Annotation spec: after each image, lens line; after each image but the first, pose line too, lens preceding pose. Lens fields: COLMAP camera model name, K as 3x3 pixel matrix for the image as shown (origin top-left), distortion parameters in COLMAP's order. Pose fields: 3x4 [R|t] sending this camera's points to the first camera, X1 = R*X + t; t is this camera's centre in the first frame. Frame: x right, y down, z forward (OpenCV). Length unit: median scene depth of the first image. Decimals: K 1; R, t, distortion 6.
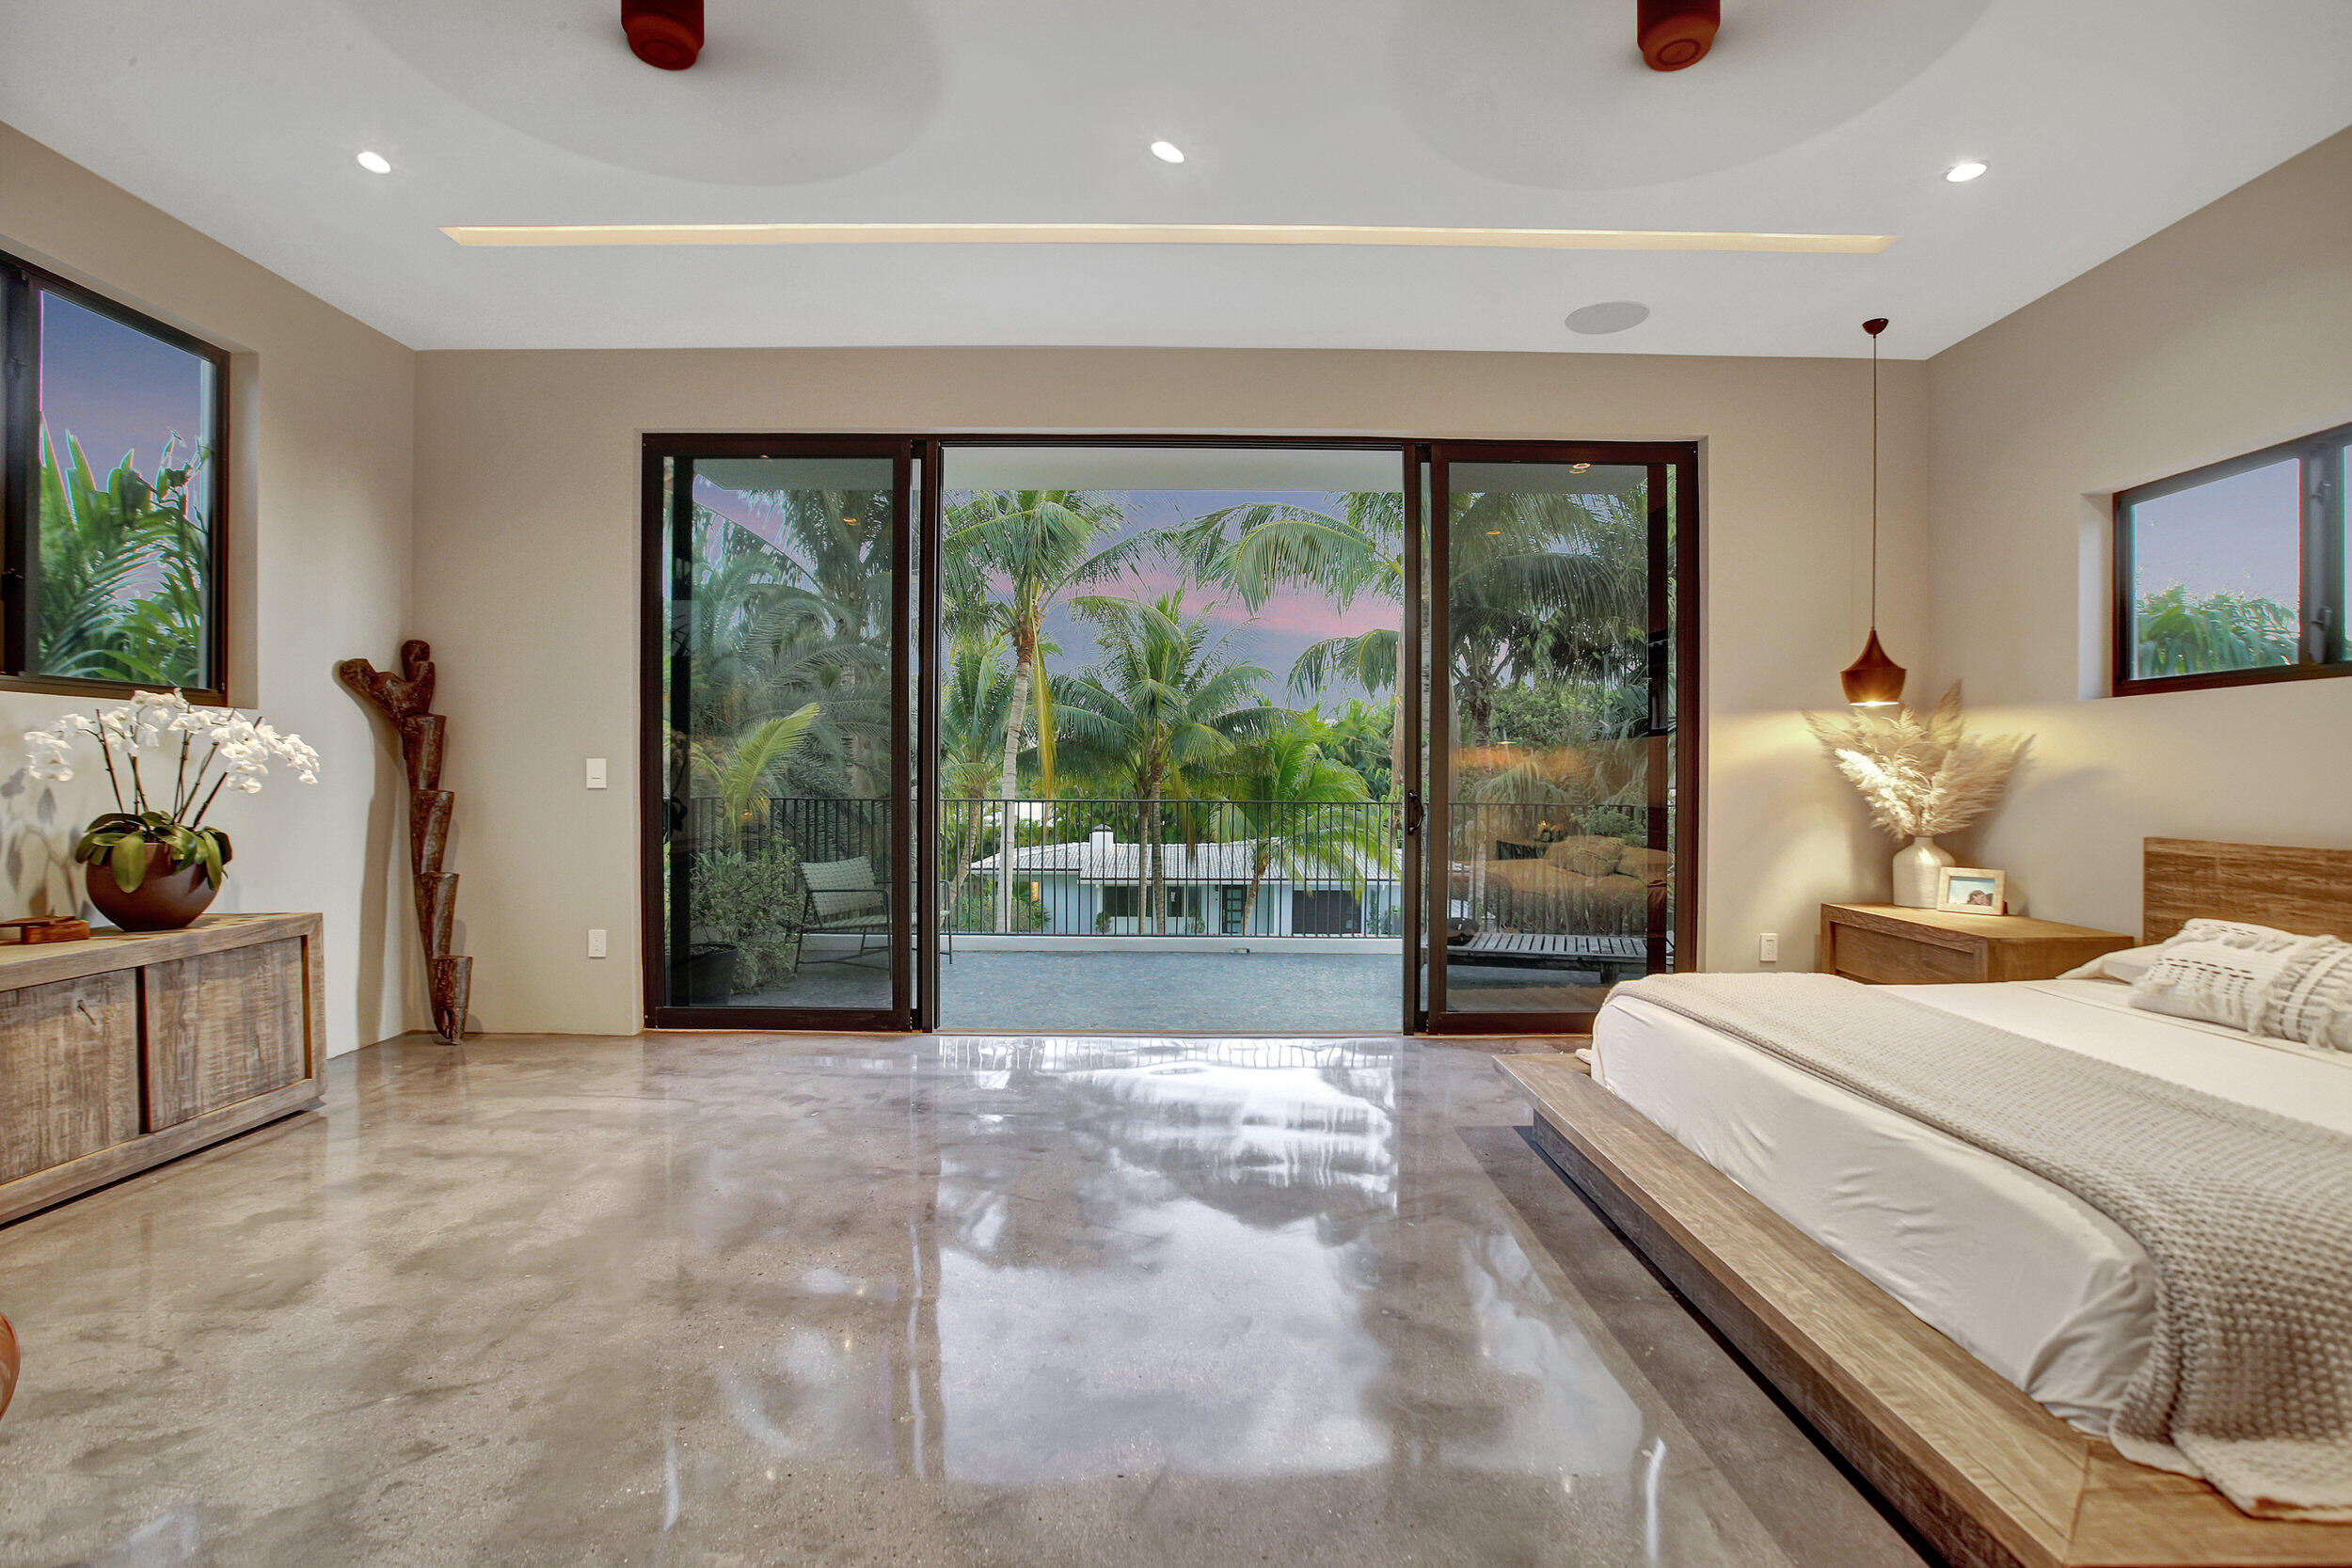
lens RADIAL K [[1105.8, 0, 1181.1], [0, 1105.8, 773.8], [0, 0, 1]] dist [-0.046277, 0.016890]
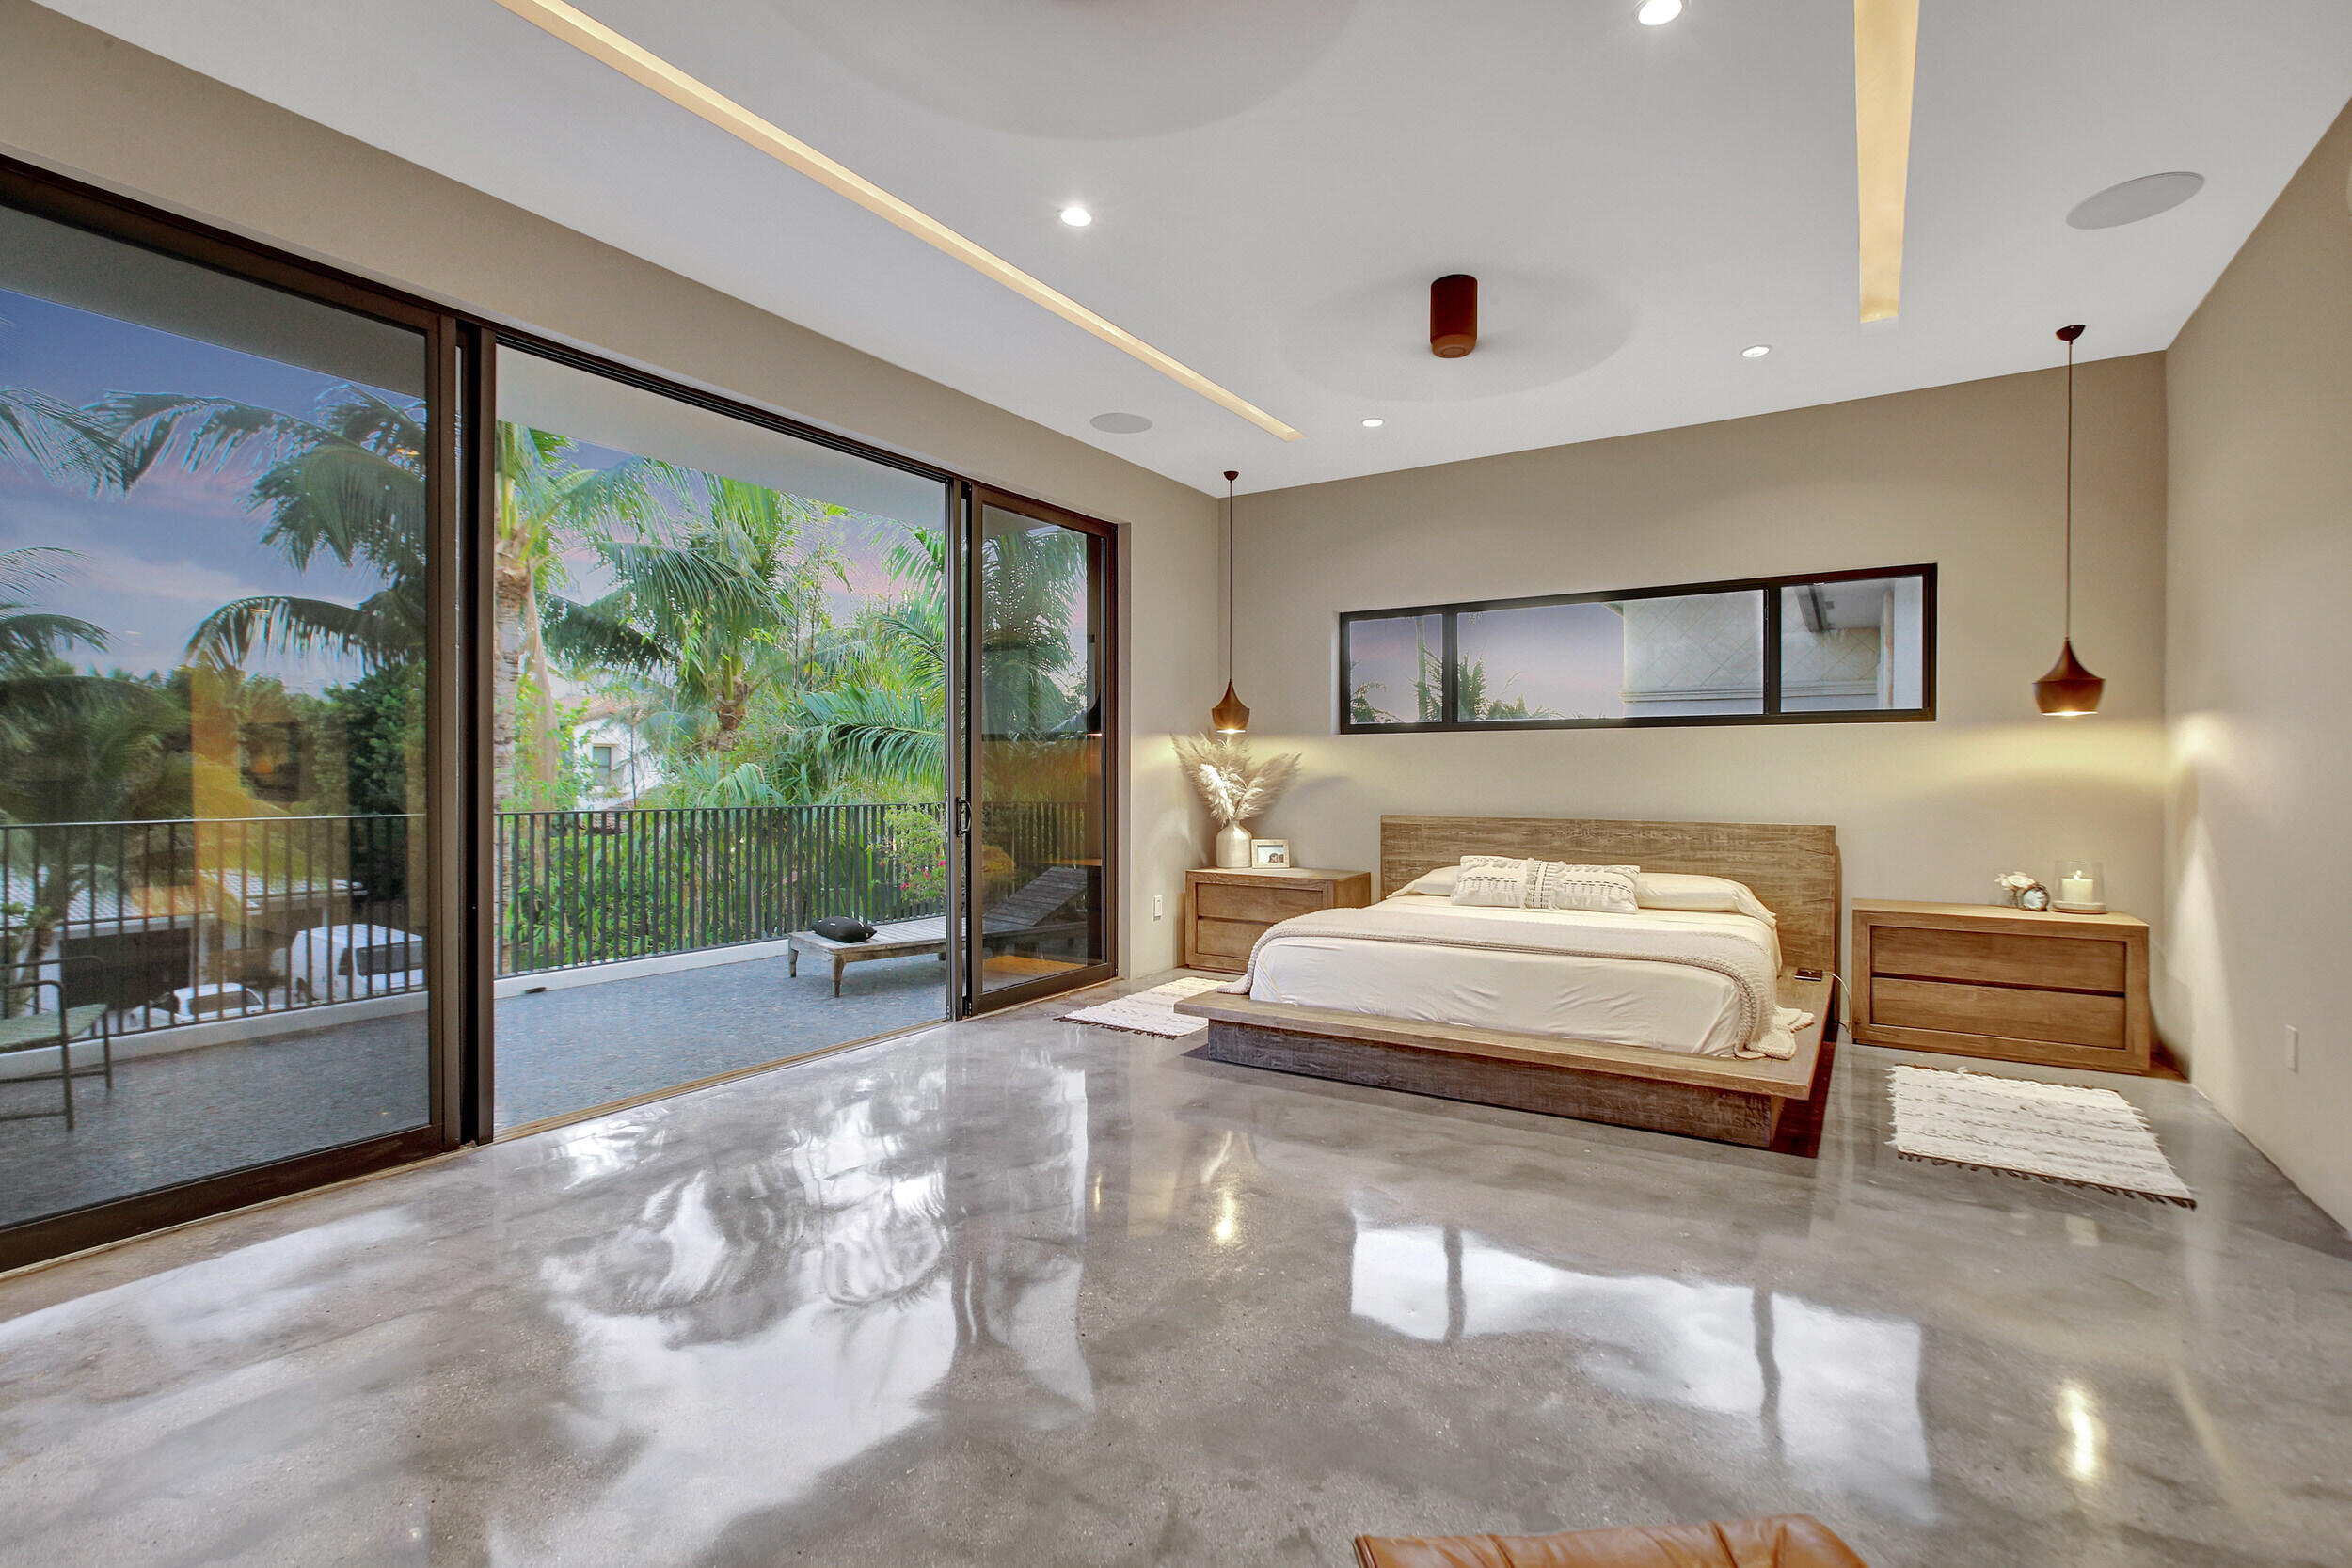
lens RADIAL K [[1105.8, 0, 1181.1], [0, 1105.8, 773.8], [0, 0, 1]] dist [-0.046277, 0.016890]
pose [[0.534186, -0.003628, 0.845359, -0.666337], [-0.000080, 0.999991, 0.004342, -0.013623], [-0.845367, -0.002387, 0.534181, 0.254248]]
